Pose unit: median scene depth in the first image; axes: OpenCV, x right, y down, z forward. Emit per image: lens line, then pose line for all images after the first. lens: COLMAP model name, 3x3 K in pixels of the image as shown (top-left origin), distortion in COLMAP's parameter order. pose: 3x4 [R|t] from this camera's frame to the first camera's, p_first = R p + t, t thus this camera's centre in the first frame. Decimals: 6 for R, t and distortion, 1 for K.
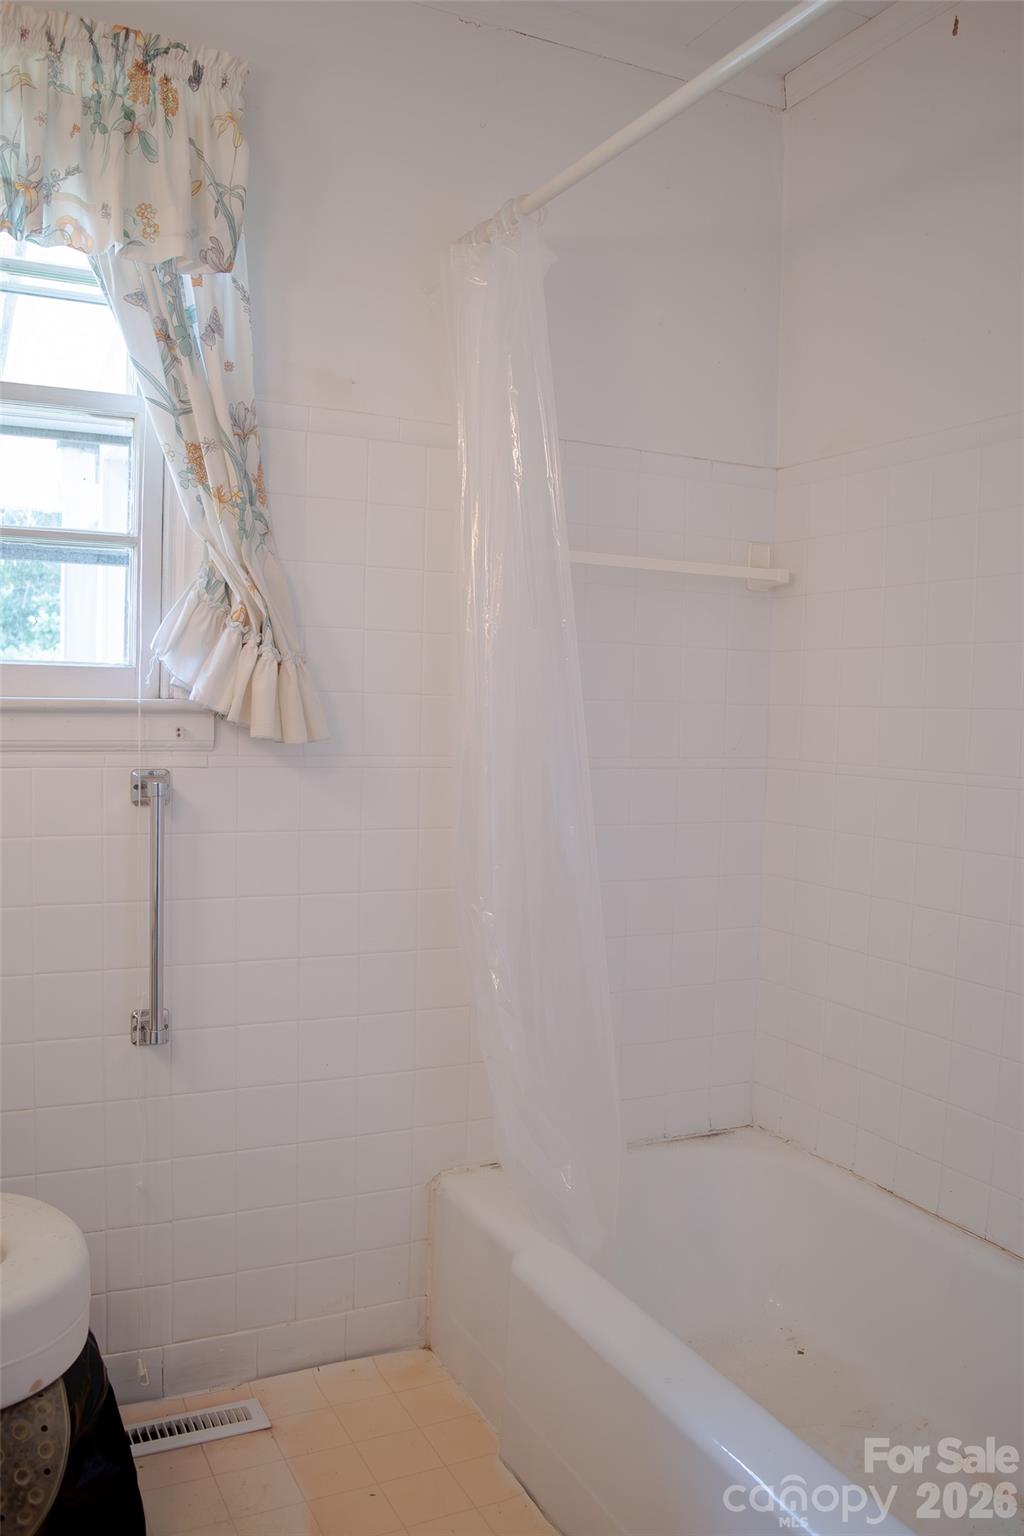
lens RADIAL K [[1241.0, 0, 512.0], [0, 1241.0, 768.0], [0, 0, 1]] dist [-0.109753, 0.030515]
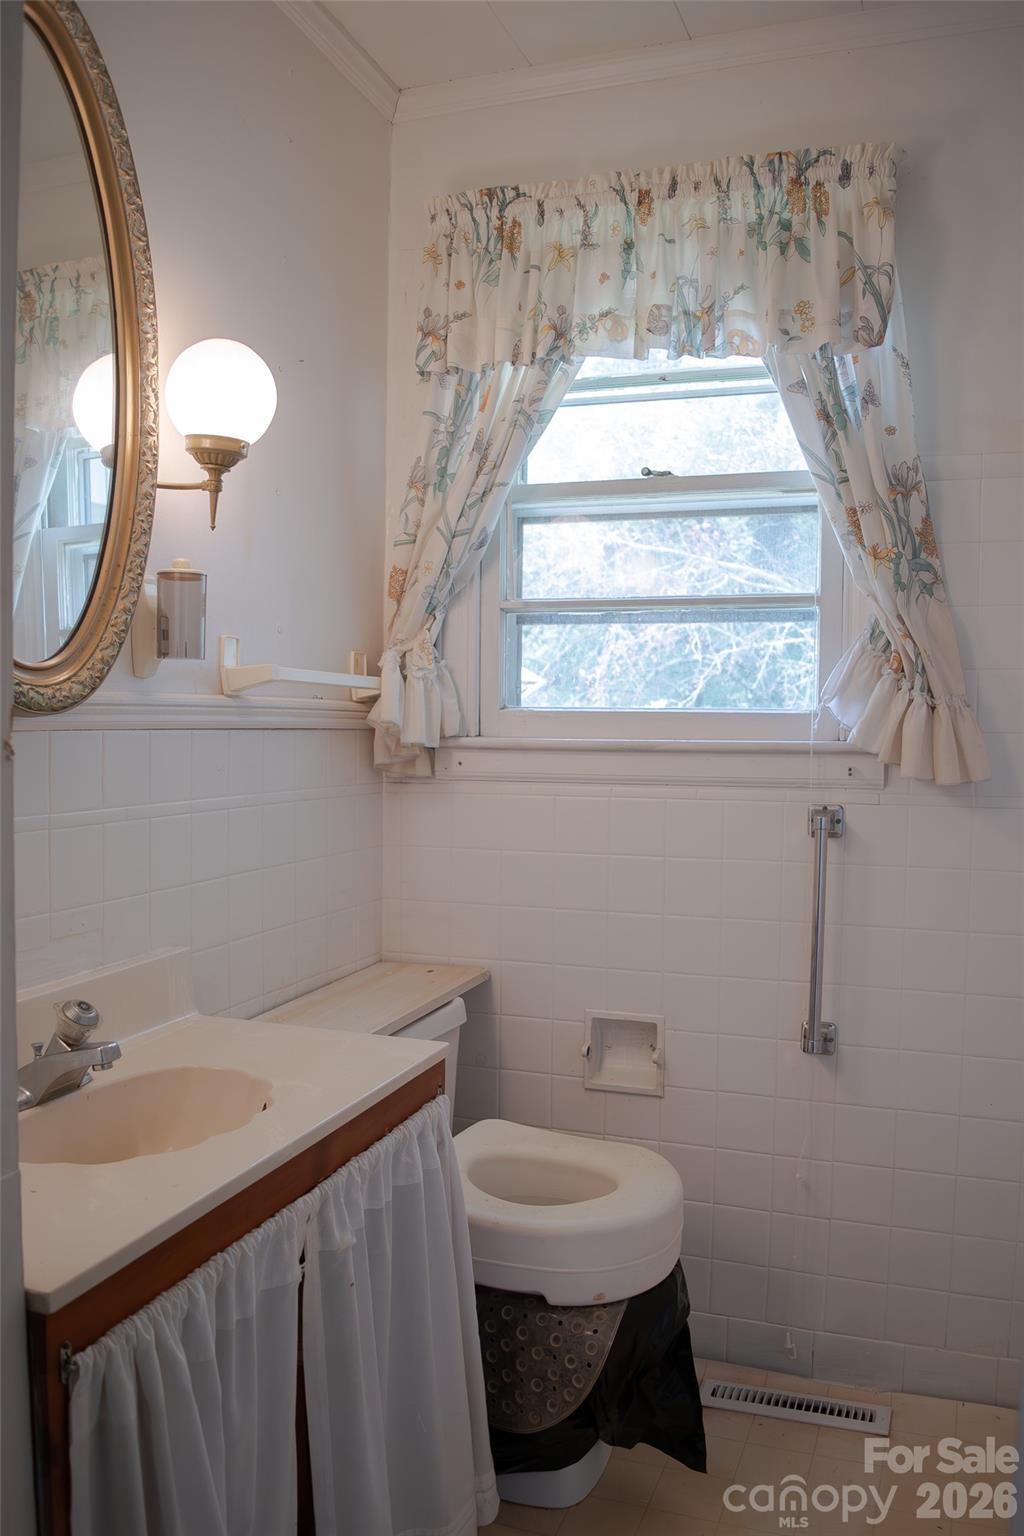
lens RADIAL K [[1241.0, 0, 512.0], [0, 1241.0, 768.0], [0, 0, 1]] dist [-0.109753, 0.030515]
pose [[0.687672, 0.011434, -0.725931, 0.330955], [-0.029902, 0.999474, -0.012584, -0.010071], [0.725405, 0.030361, 0.687652, 0.032861]]
